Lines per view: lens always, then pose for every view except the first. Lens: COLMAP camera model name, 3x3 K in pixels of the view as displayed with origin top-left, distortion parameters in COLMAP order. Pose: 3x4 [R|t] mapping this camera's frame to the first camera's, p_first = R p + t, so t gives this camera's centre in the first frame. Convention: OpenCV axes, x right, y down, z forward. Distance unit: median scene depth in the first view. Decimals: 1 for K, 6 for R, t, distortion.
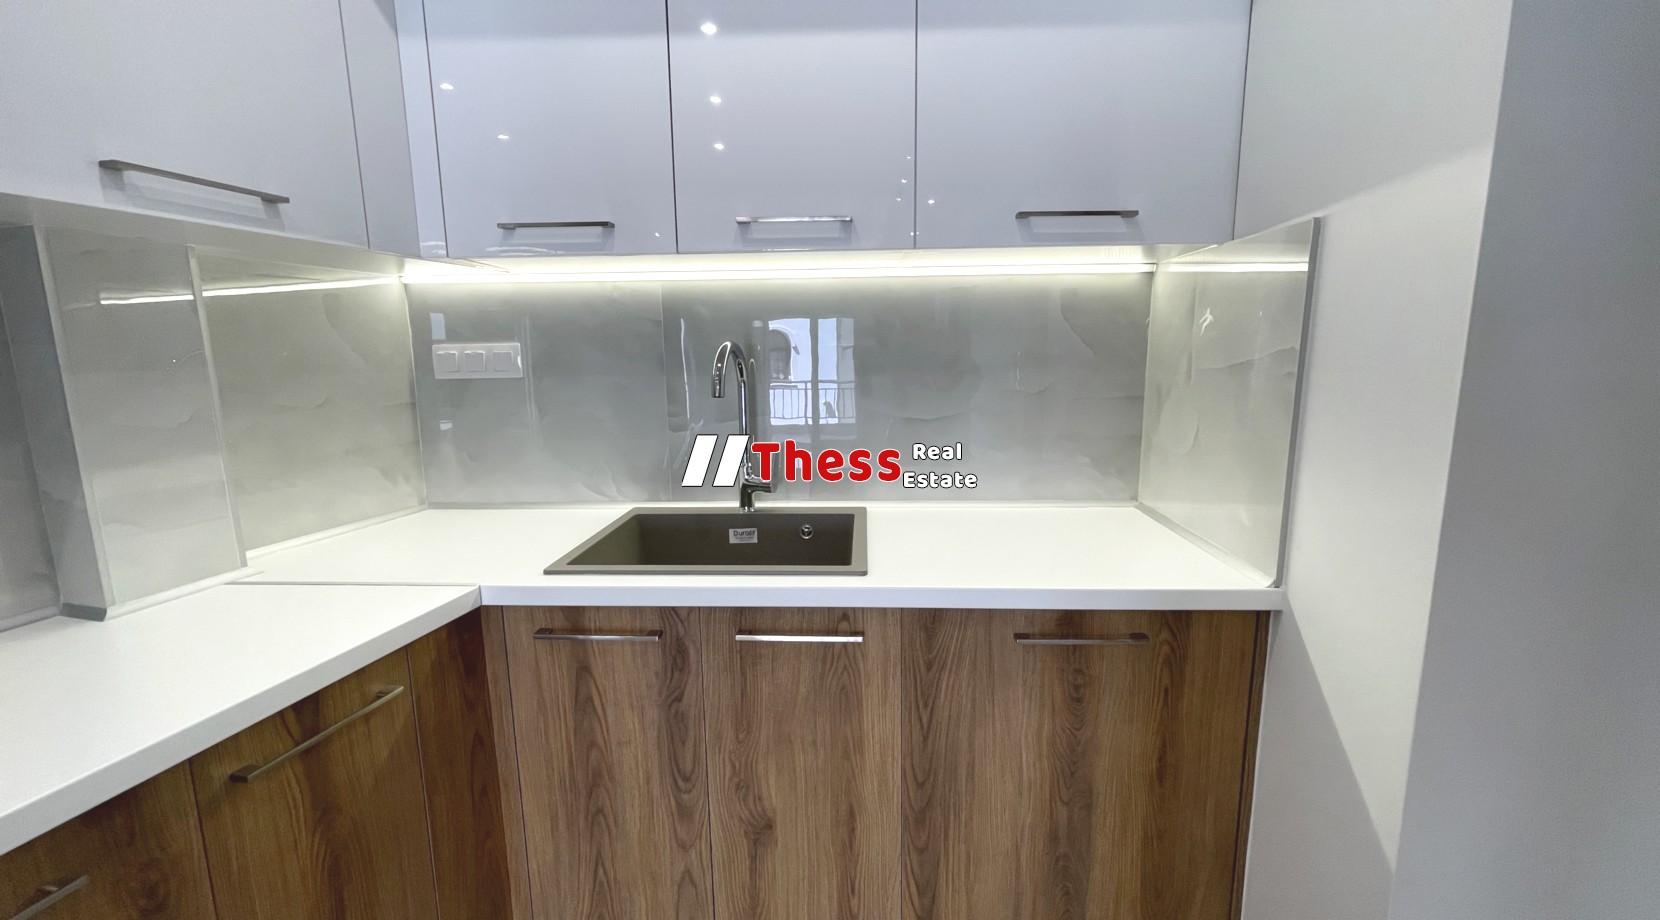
lens RADIAL K [[669.3, 0, 828.0], [0, 669.3, 457.2], [0, 0, 1]] dist [-0.000525, -0.000126]
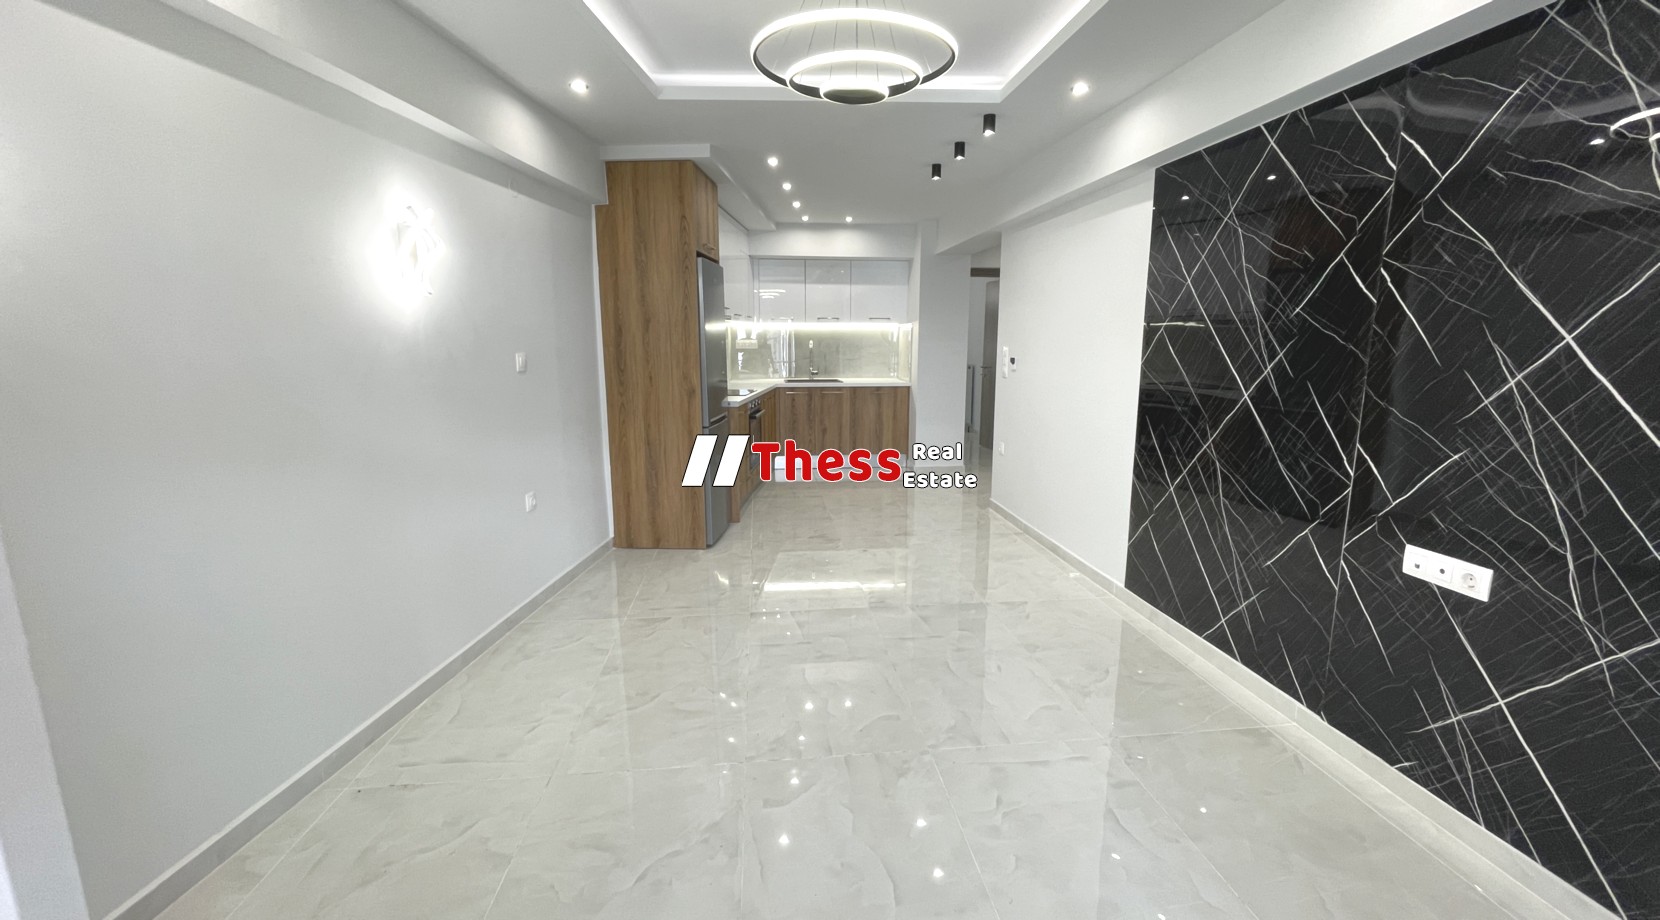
lens RADIAL K [[676.5, 0, 822.5], [0, 676.5, 459.0], [0, 0, 1]] dist [0.003383, 0.000413]
pose [[0.989189, -0.016866, 0.145676, -0.948864], [0.015442, 0.999821, 0.010901, 0.746537], [-0.145834, -0.008533, 0.989272, -4.587813]]
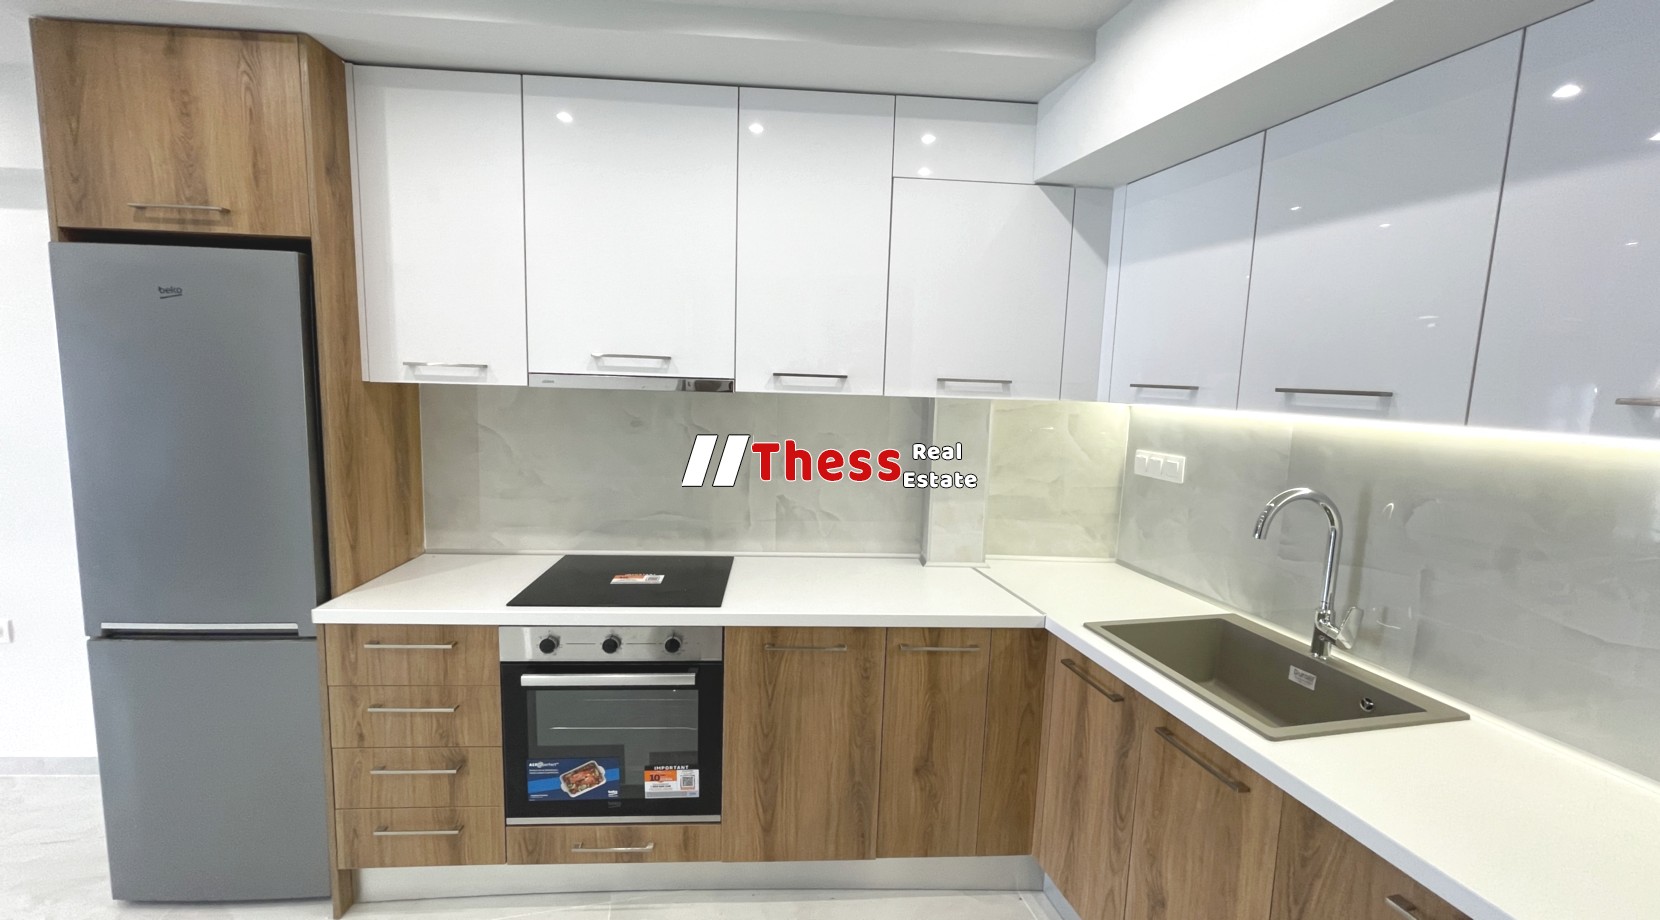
lens RADIAL K [[669.3, 0, 828.0], [0, 669.3, 457.2], [0, 0, 1]] dist [-0.000525, -0.000126]
pose [[0.280685, 0.135633, -0.950168, 0.773522], [-0.189760, 0.978266, 0.083587, -0.205852], [0.940854, 0.156842, 0.300322, -0.027053]]
